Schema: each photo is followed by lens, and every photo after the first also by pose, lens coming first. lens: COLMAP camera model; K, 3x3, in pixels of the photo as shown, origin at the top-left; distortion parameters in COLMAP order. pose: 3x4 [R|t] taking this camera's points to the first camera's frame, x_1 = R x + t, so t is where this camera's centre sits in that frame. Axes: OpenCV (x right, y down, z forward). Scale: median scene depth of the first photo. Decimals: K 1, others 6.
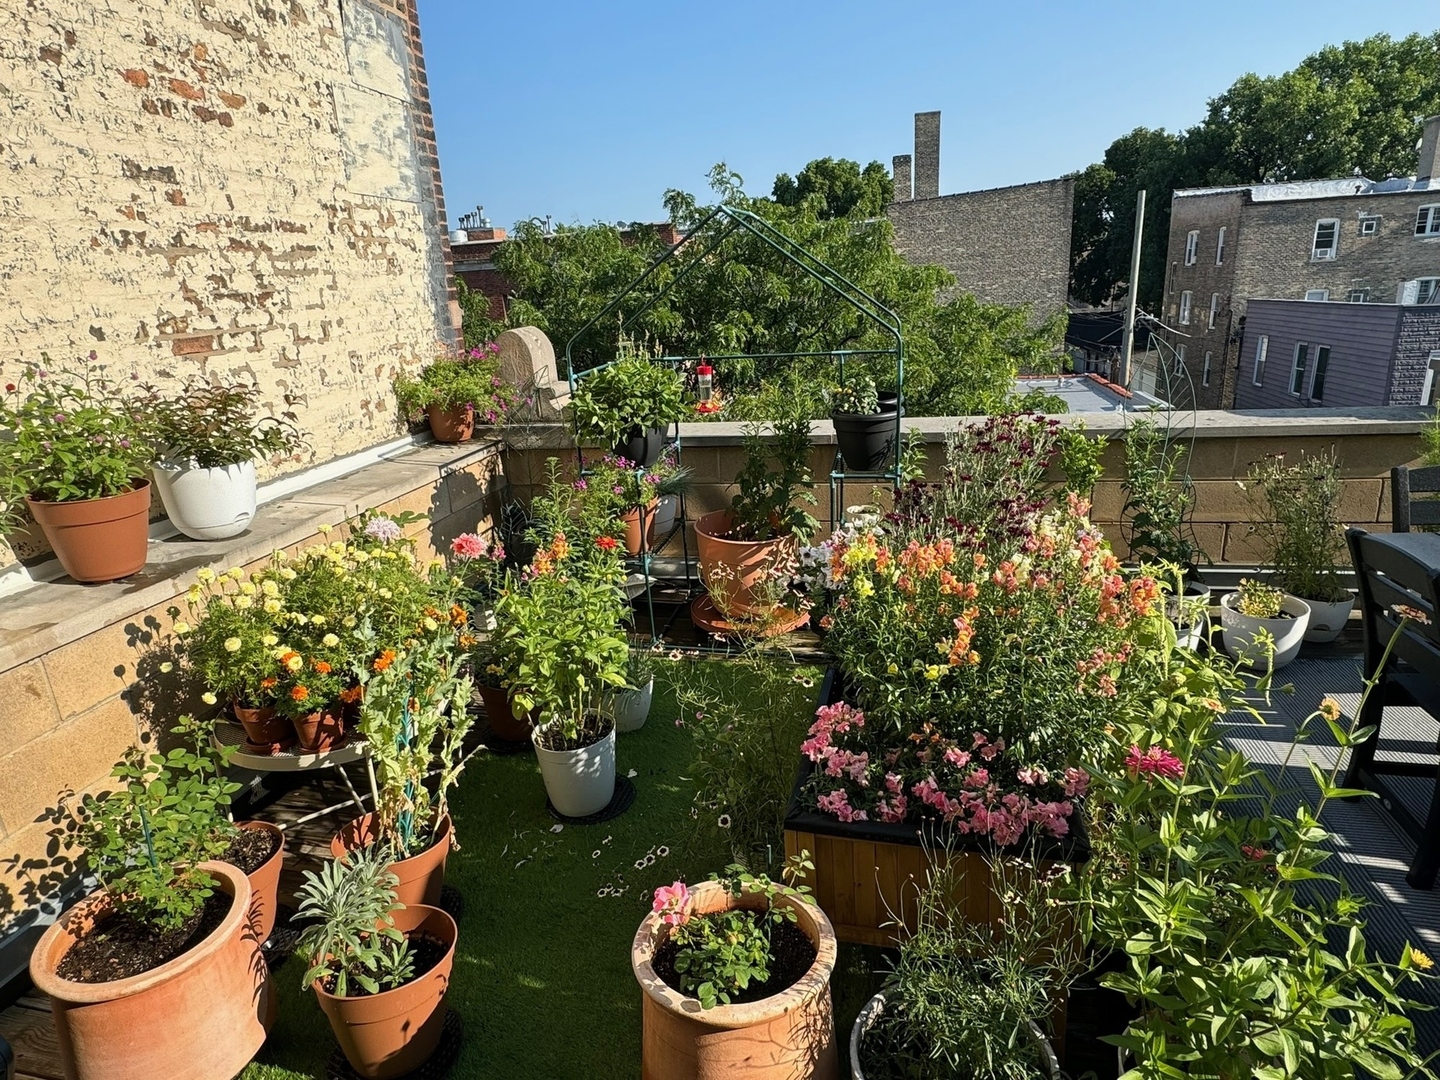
lens RADIAL K [[825.2, 0, 720.0], [0, 825.2, 540.0], [0, 0, 1]] dist [0.001952, 0.001370]
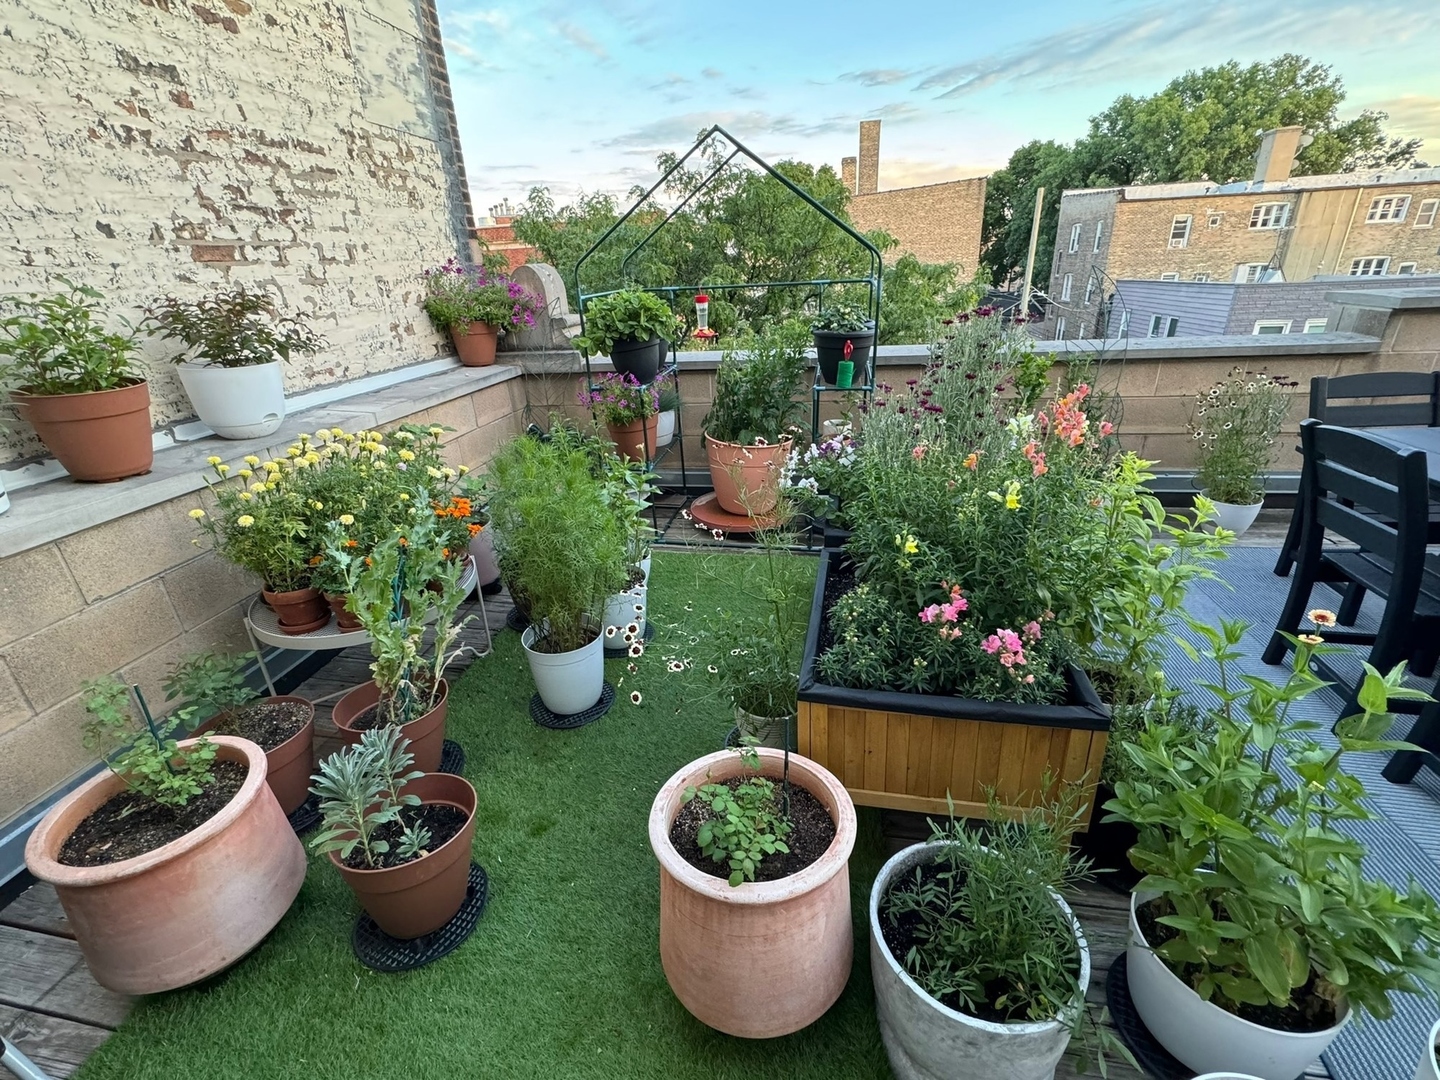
lens RADIAL K [[625.2, 0, 720.0], [0, 625.2, 540.0], [0, 0, 1]] dist [-0.000314, -0.000155]
pose [[0.999576, -0.005243, 0.028624, -0.019289], [0.002207, 0.994460, 0.105095, 0.038522], [-0.029017, -0.104988, 0.994050, 0.138930]]
